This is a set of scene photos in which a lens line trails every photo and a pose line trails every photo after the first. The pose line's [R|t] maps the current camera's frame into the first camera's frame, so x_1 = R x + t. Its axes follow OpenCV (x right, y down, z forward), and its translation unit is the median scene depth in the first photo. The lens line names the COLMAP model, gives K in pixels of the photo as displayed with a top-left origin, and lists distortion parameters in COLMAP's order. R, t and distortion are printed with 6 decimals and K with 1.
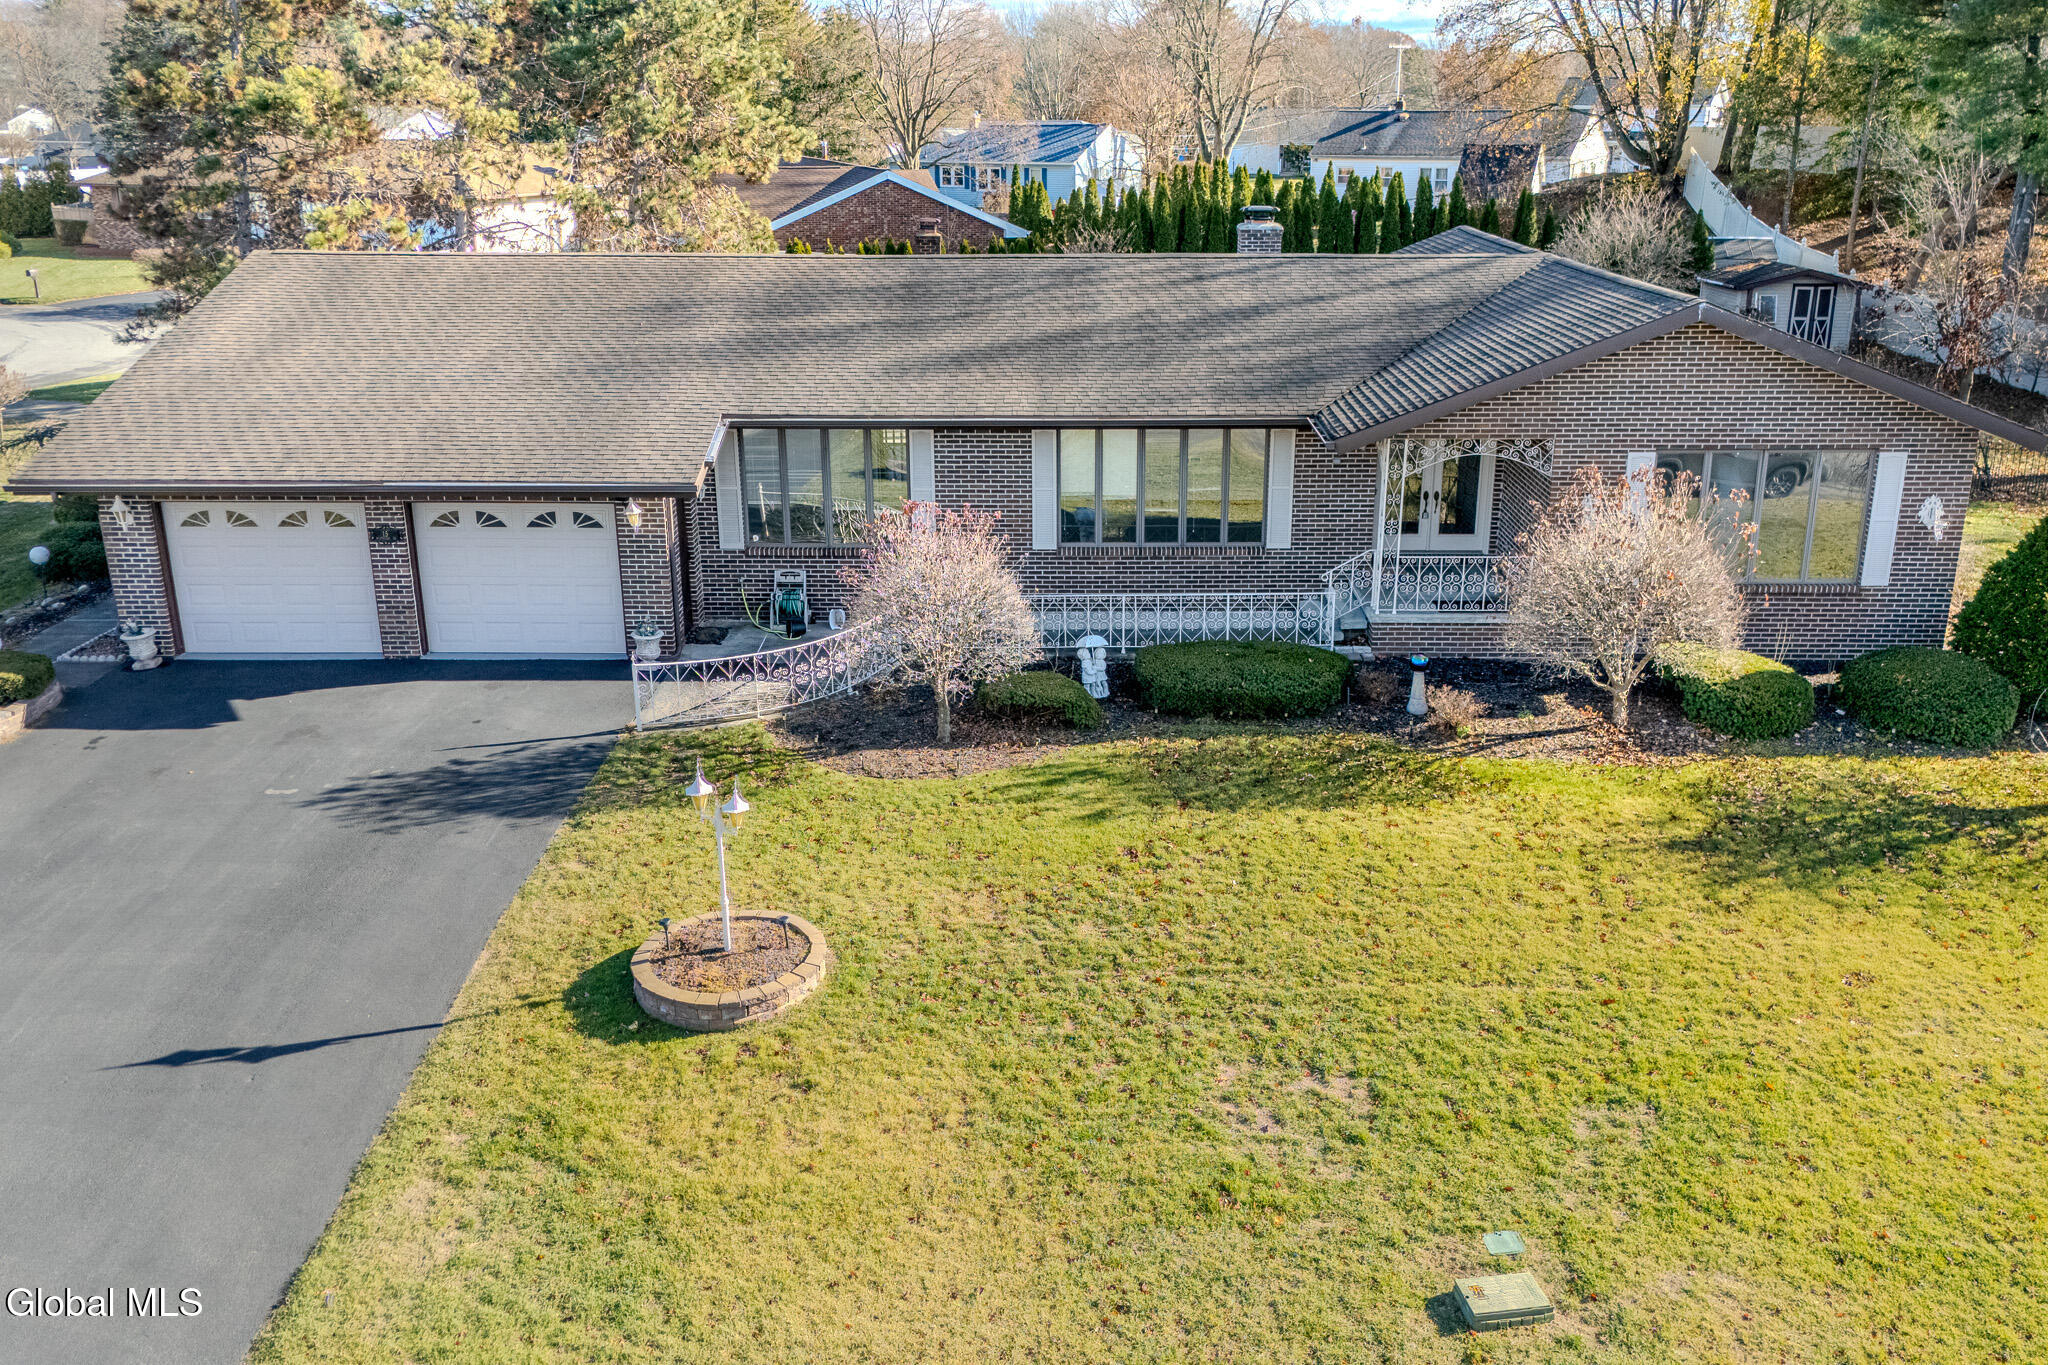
lens RADIAL K [[1774.9, 0, 1066.0], [0, 1774.9, 686.3], [0, 0, 1]] dist [0.078462, -0.089064]
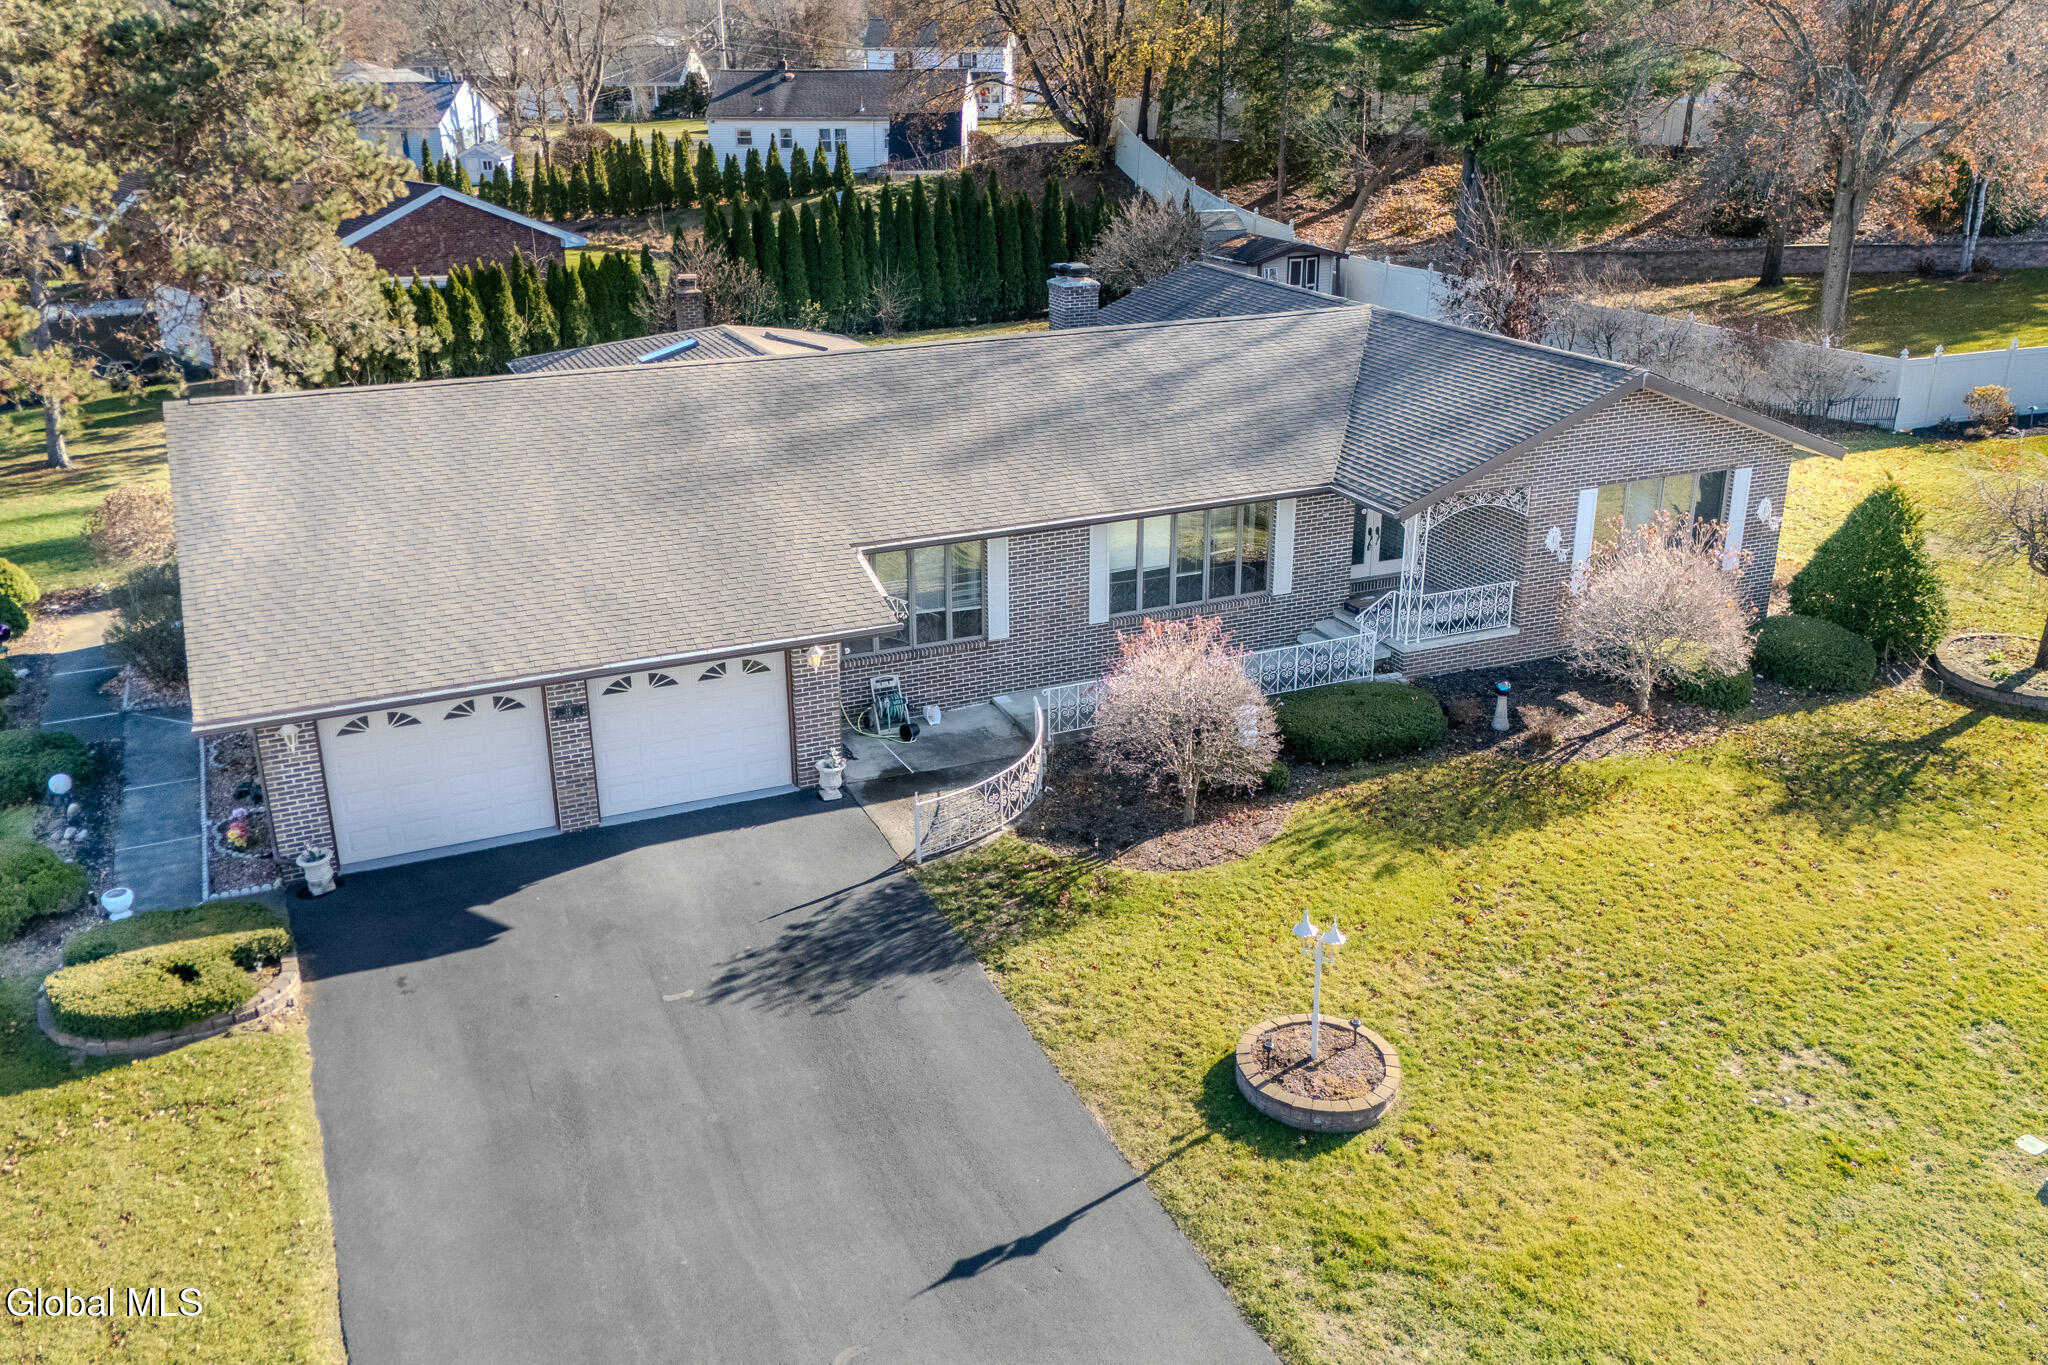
lens RADIAL K [[1769.7, 0, 1024.0], [0, 1769.7, 682.5], [0, 0, 1]] dist [0.082169, -0.082851]
pose [[0.915133, -0.151123, 0.373757, -0.627047], [0.133166, 0.988359, 0.073573, -0.169652], [-0.380525, -0.017557, 0.924604, -0.003115]]
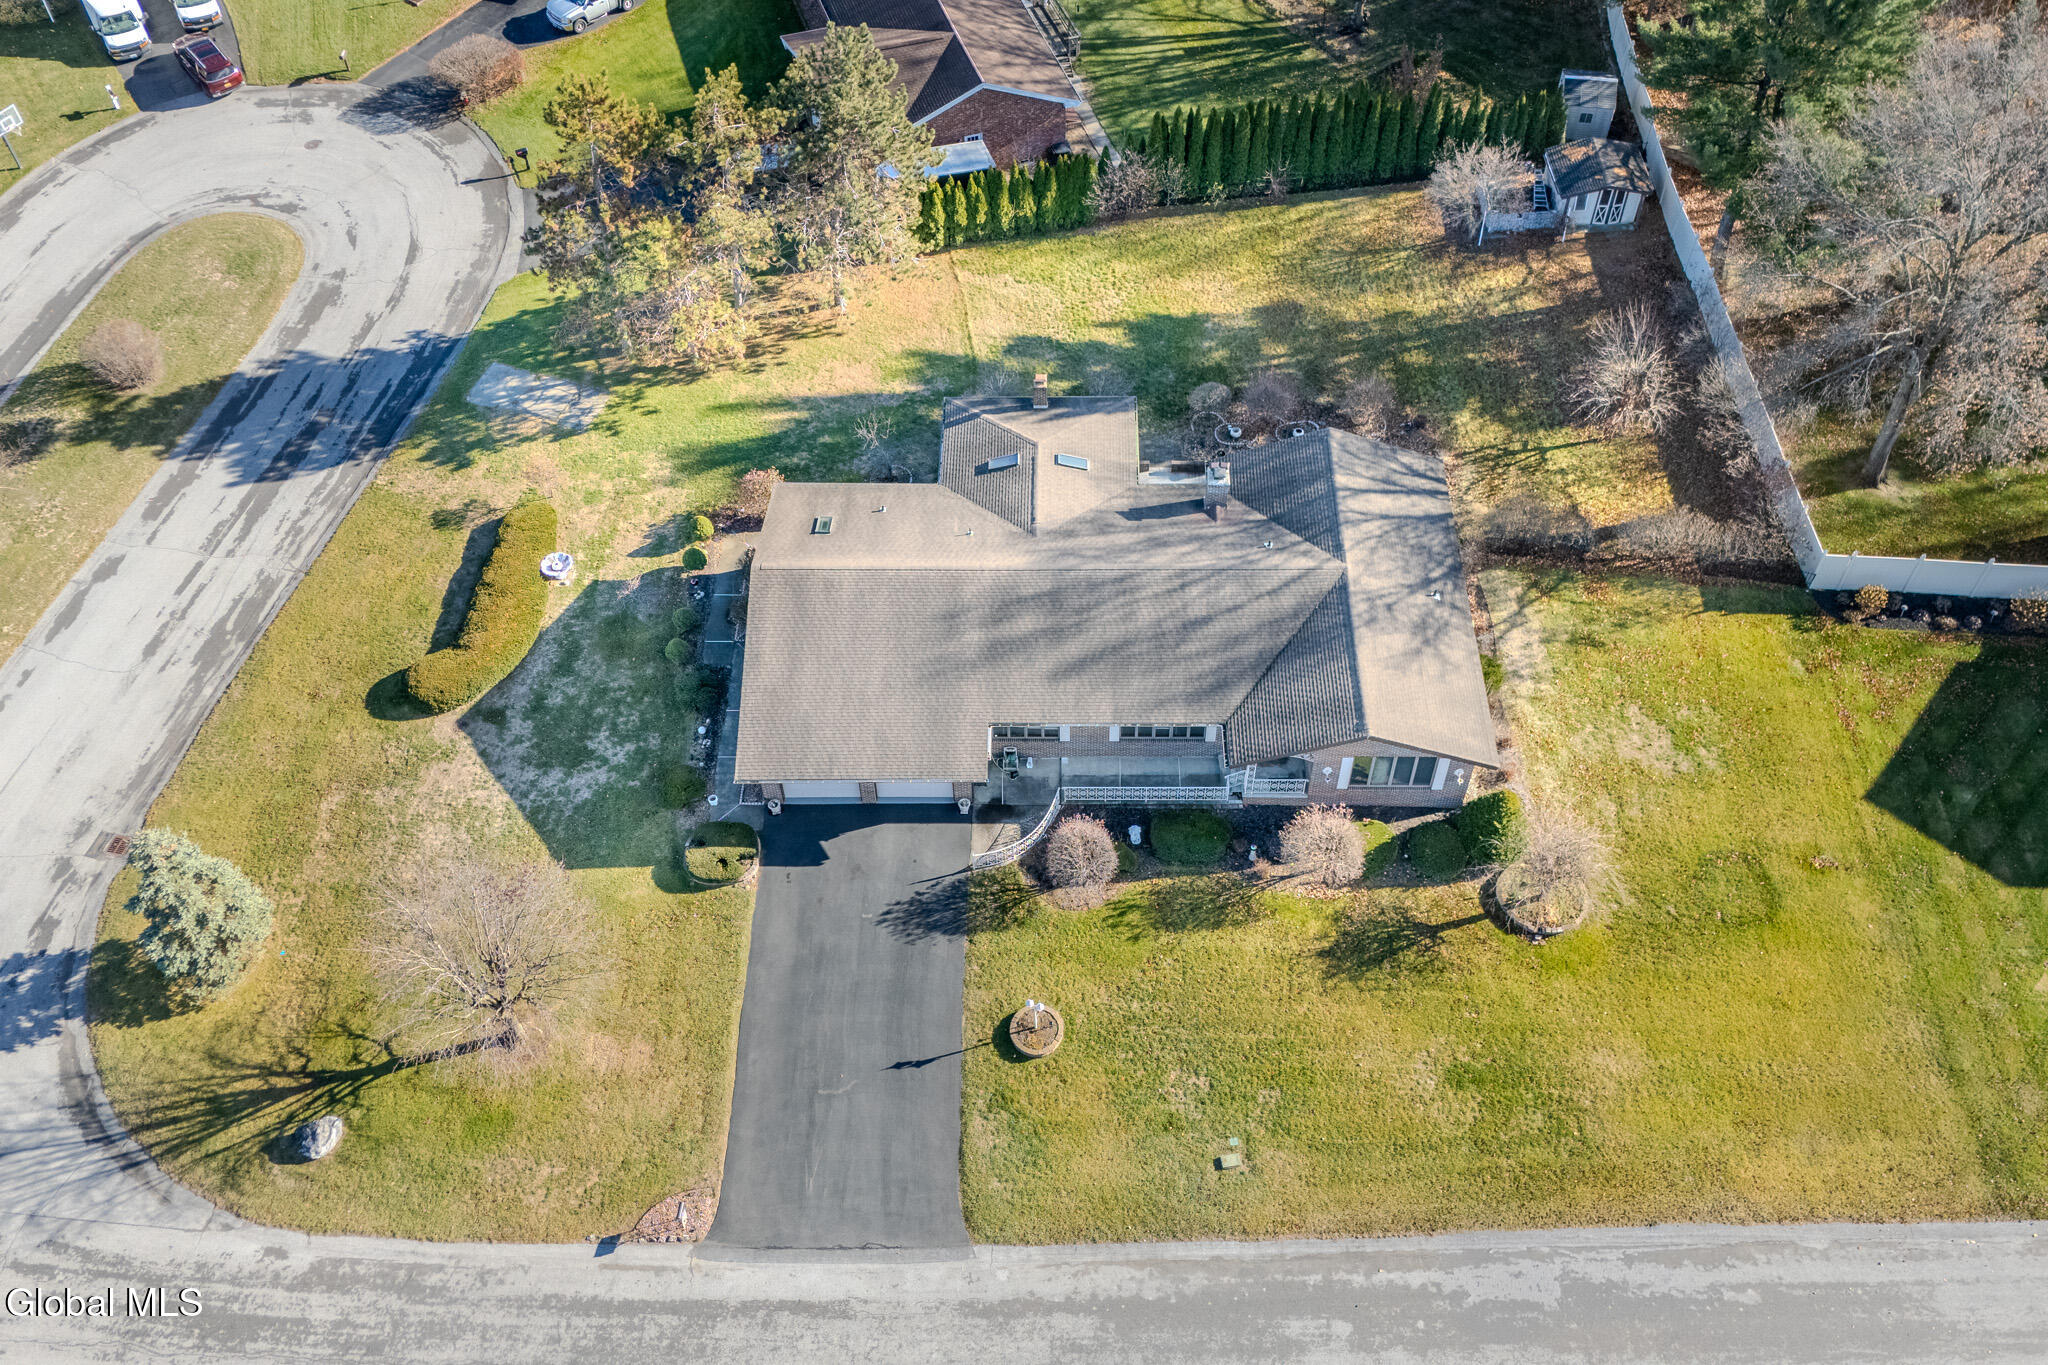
lens RADIAL K [[1769.7, 0, 1024.0], [0, 1769.7, 682.5], [0, 0, 1]] dist [0.082169, -0.082851]
pose [[0.999767, -0.001275, -0.021571, -0.111303], [0.012748, 0.840841, 0.541132, -1.942378], [0.017448, -0.541281, 0.840661, -1.332179]]
